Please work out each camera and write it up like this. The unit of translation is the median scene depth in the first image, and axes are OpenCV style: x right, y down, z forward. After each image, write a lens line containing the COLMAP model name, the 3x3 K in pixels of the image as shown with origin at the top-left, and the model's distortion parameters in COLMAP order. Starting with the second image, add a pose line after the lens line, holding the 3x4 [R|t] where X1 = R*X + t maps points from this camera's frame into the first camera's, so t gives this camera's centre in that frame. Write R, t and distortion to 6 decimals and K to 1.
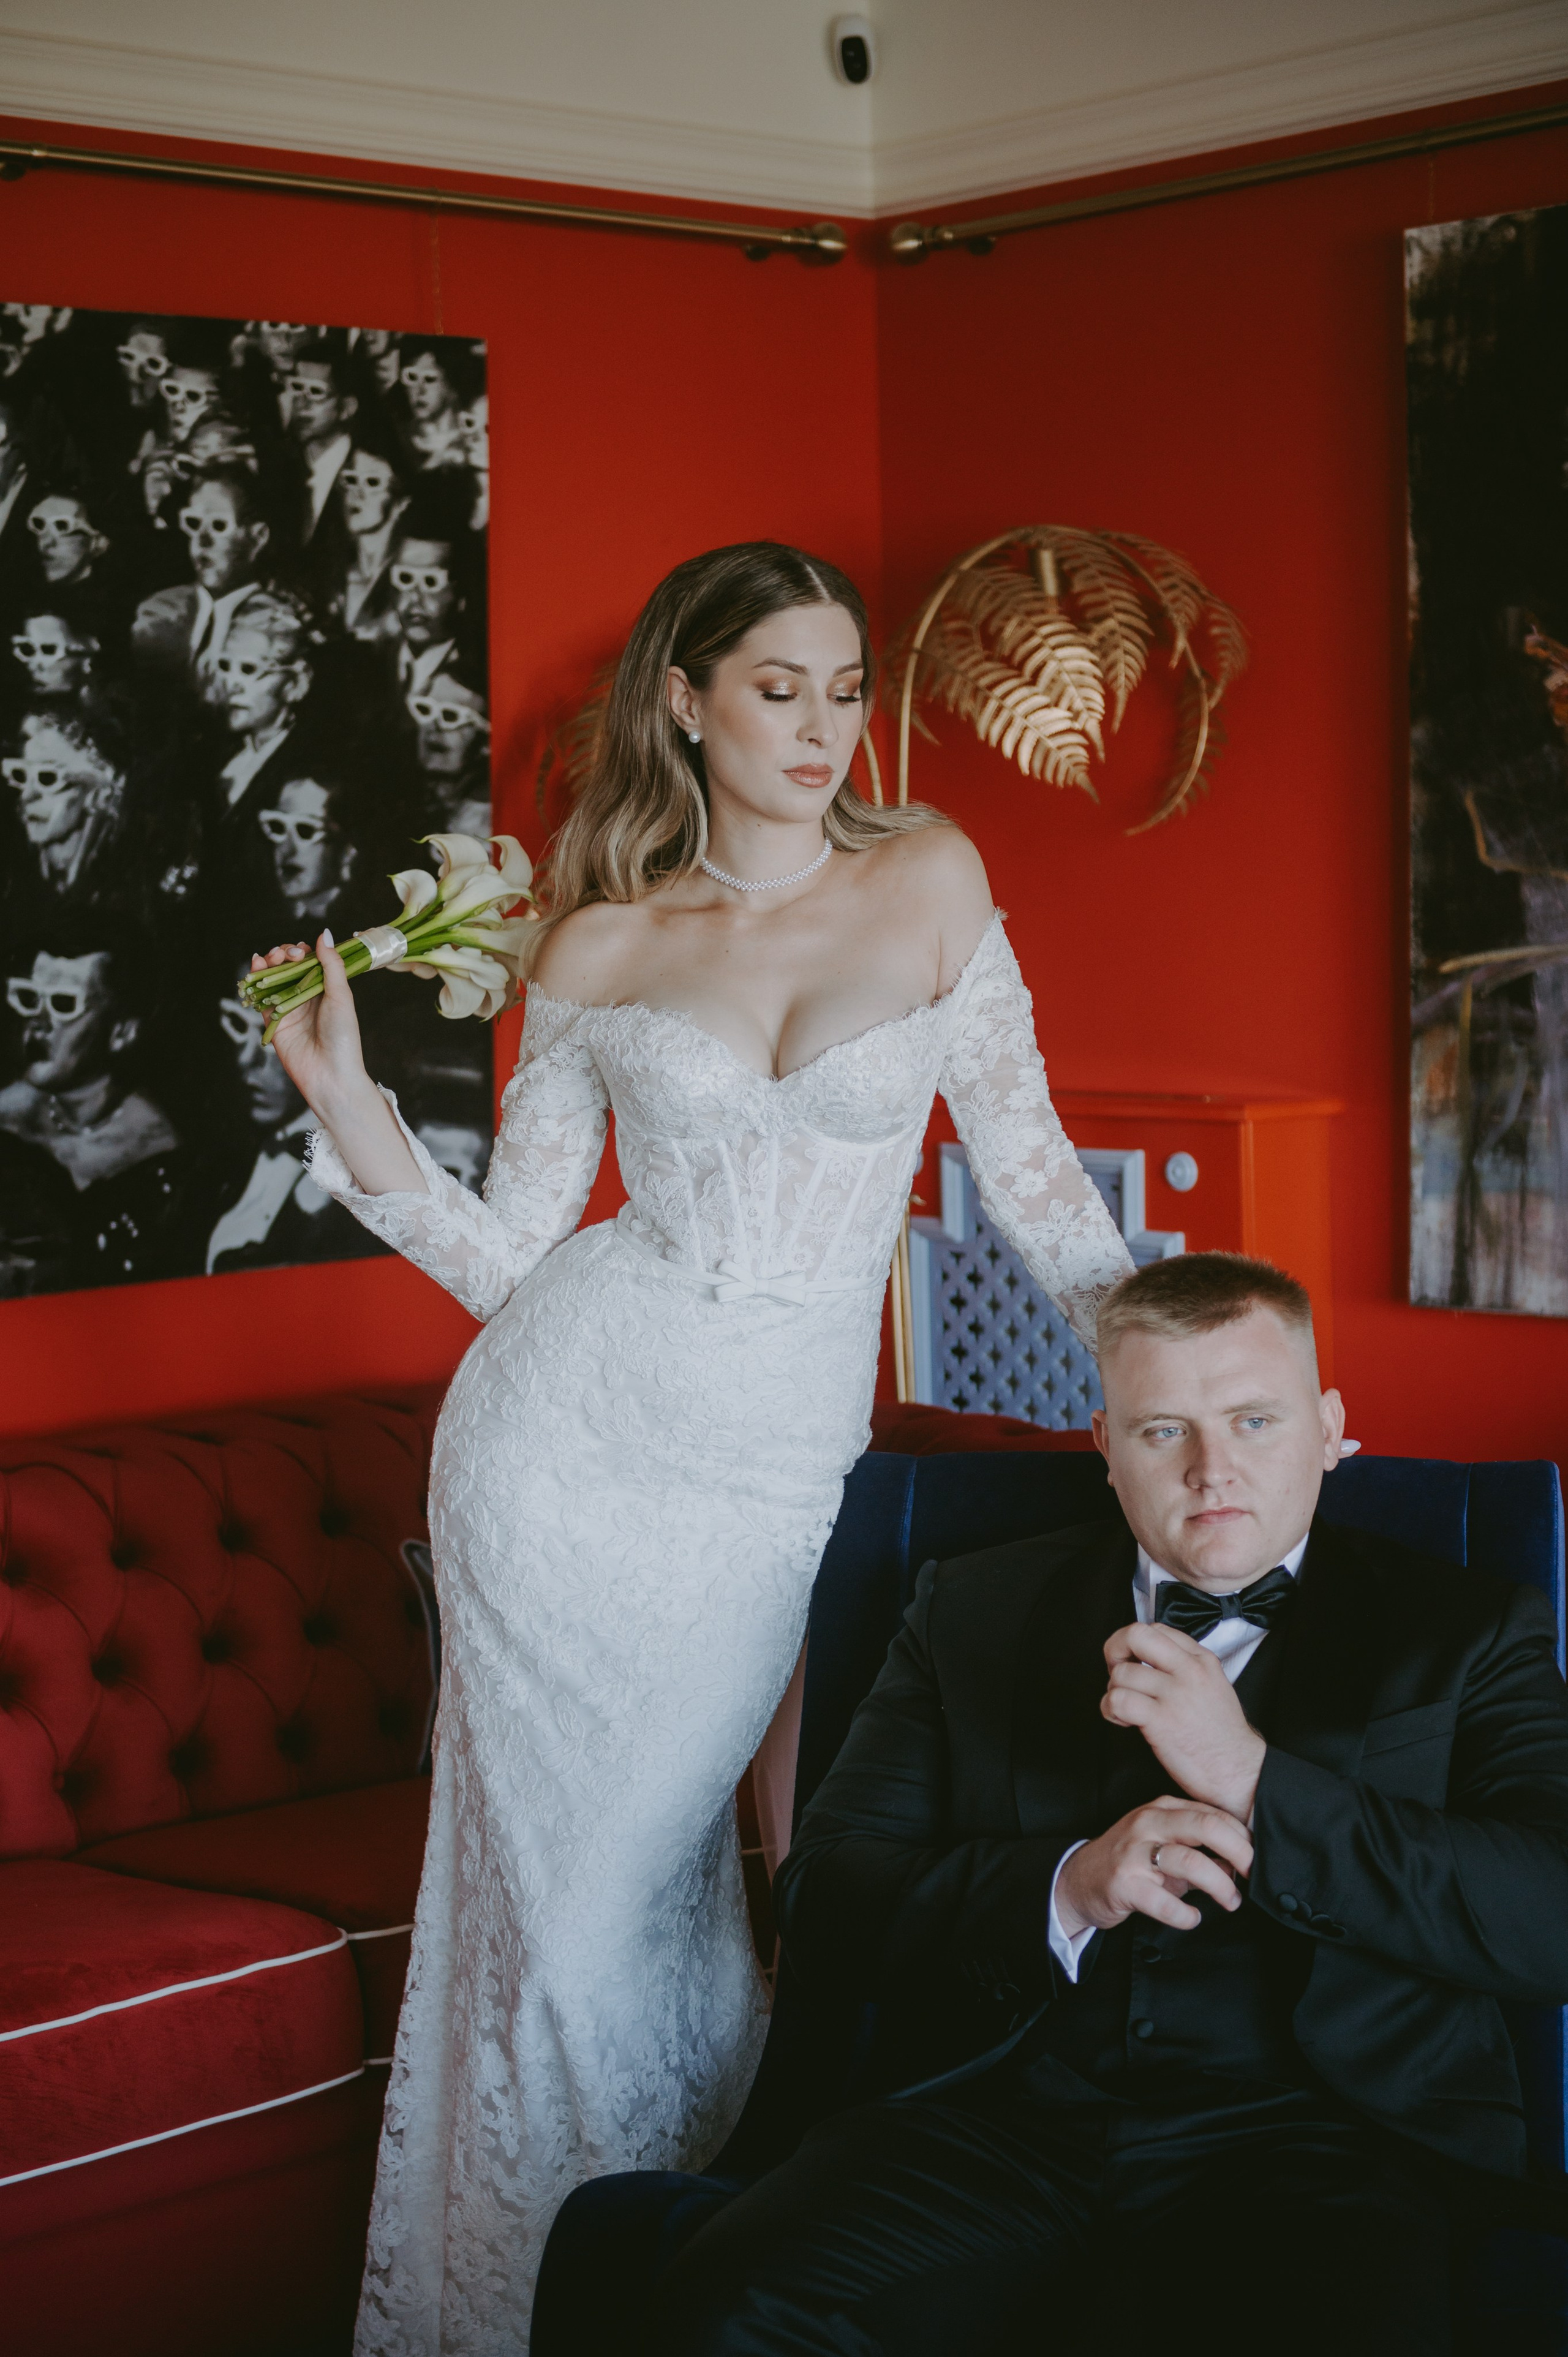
lens RADIAL K [[3900.1, 0, 779.7], [0, 3900.1, 1181.3], [0, 0, 1]] dist [0.024353, -0.049486]
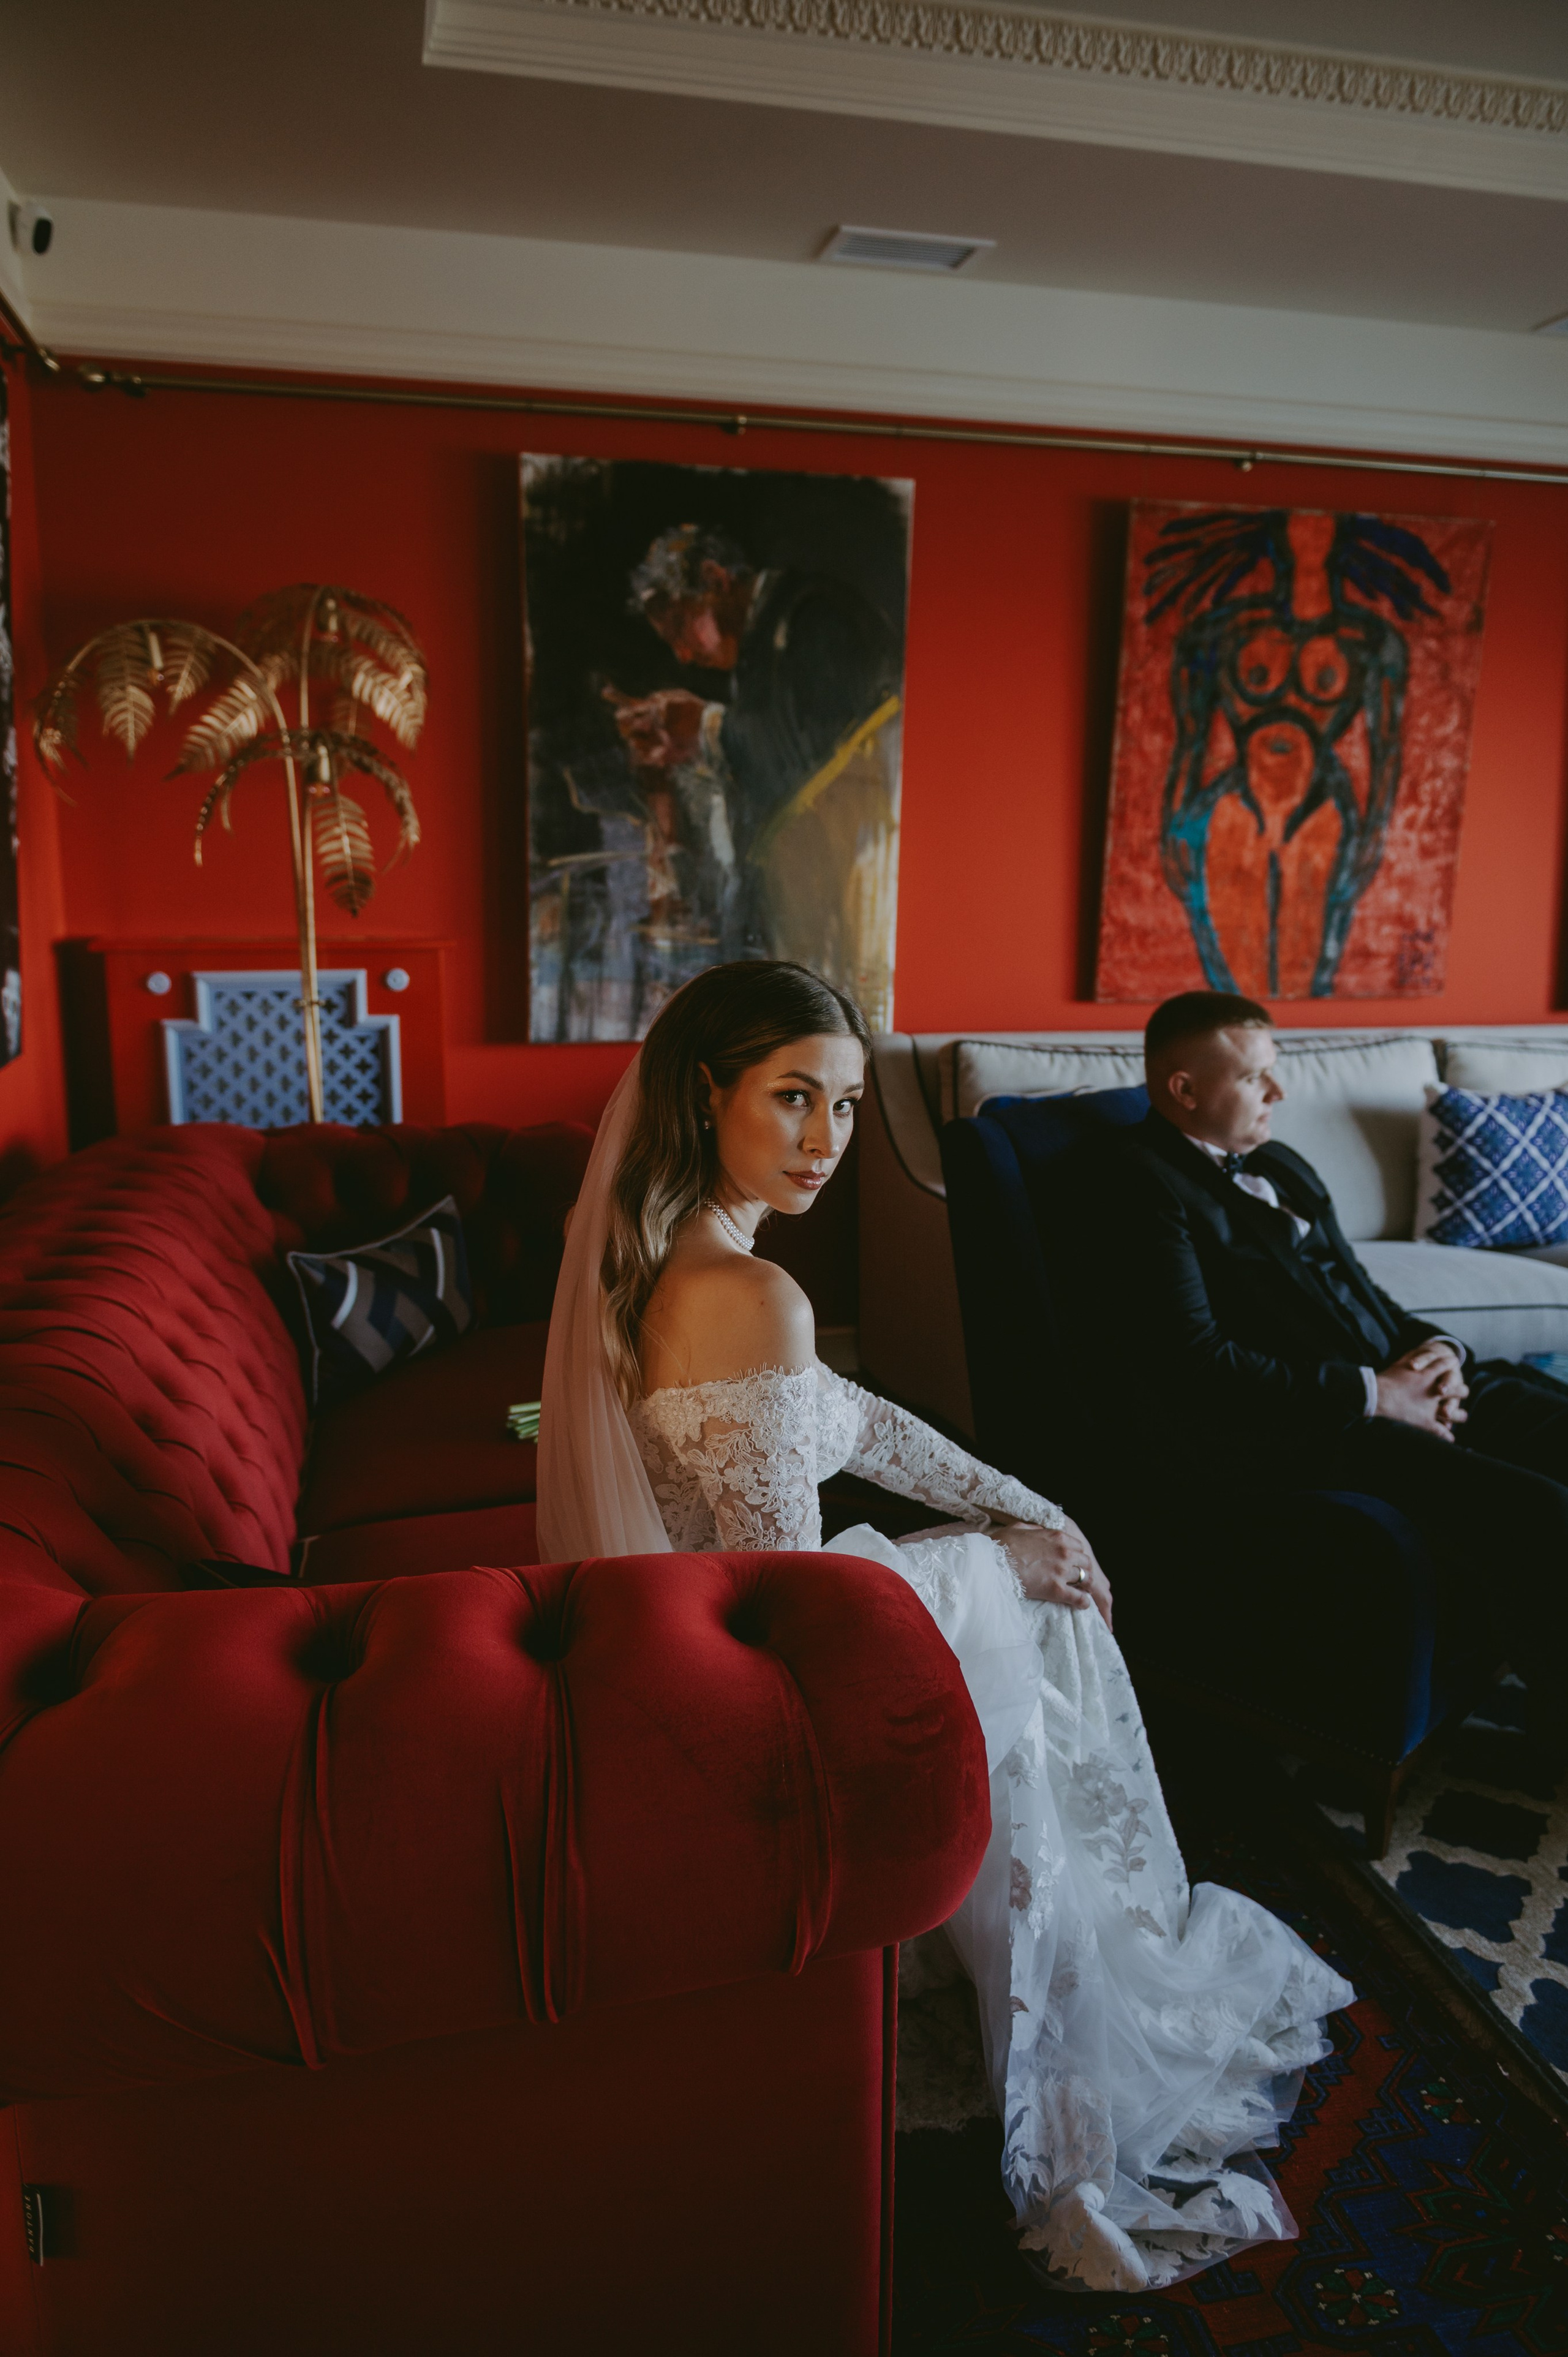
lens RADIAL K [[1631.7, 0, 783.0], [0, 1631.7, 1175.8], [0, 0, 1]] dist [-0.018064, 0.006003]
pose [[0.474581, -0.145710, 0.868068, -0.489466], [0.051072, 0.989100, 0.138104, -0.008165], [-0.878729, -0.021208, 0.476850, 0.522422]]
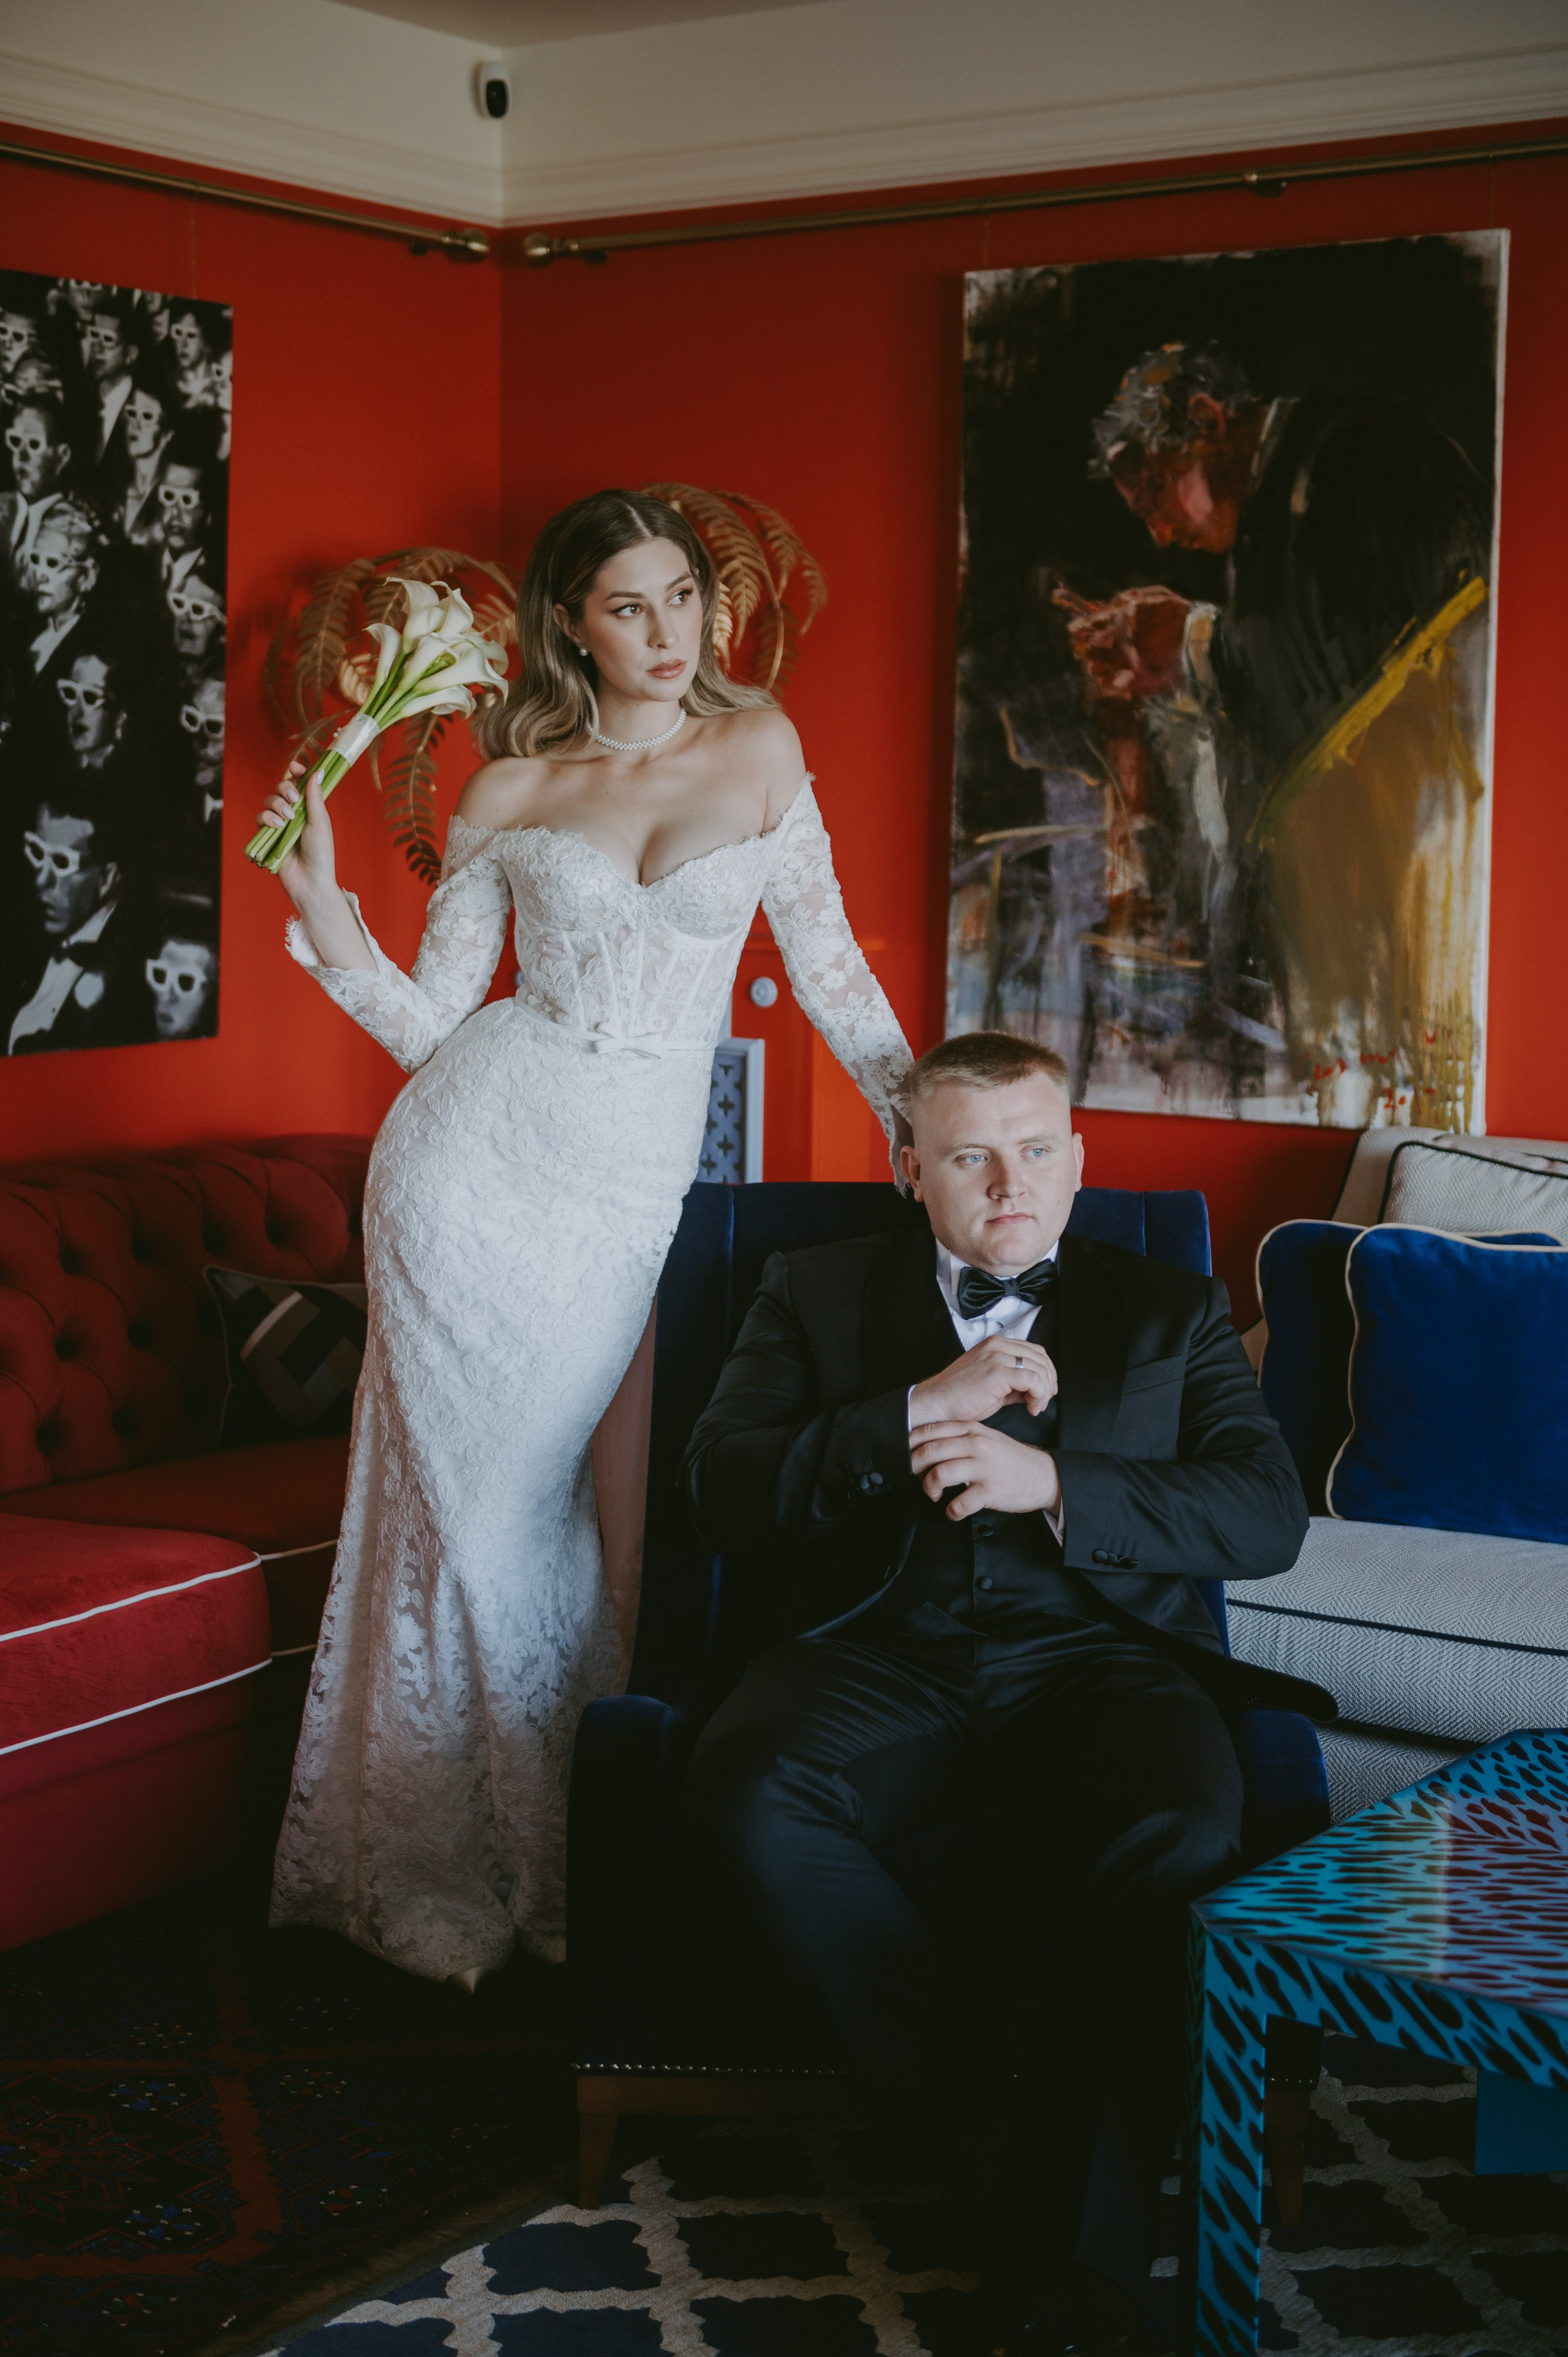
lens RADIAL K [[3322.3, 0, 772.2], [0, 3322.3, 1186.7], [0, 0, 1]] dist [0.013593, -0.034263]
pose [[0.973660, 0.010543, 0.227763, -0.152823], [-0.020045, 0.999021, 0.039447, 0.019469], [-0.227124, -0.042973, 0.972917, -0.080921]]
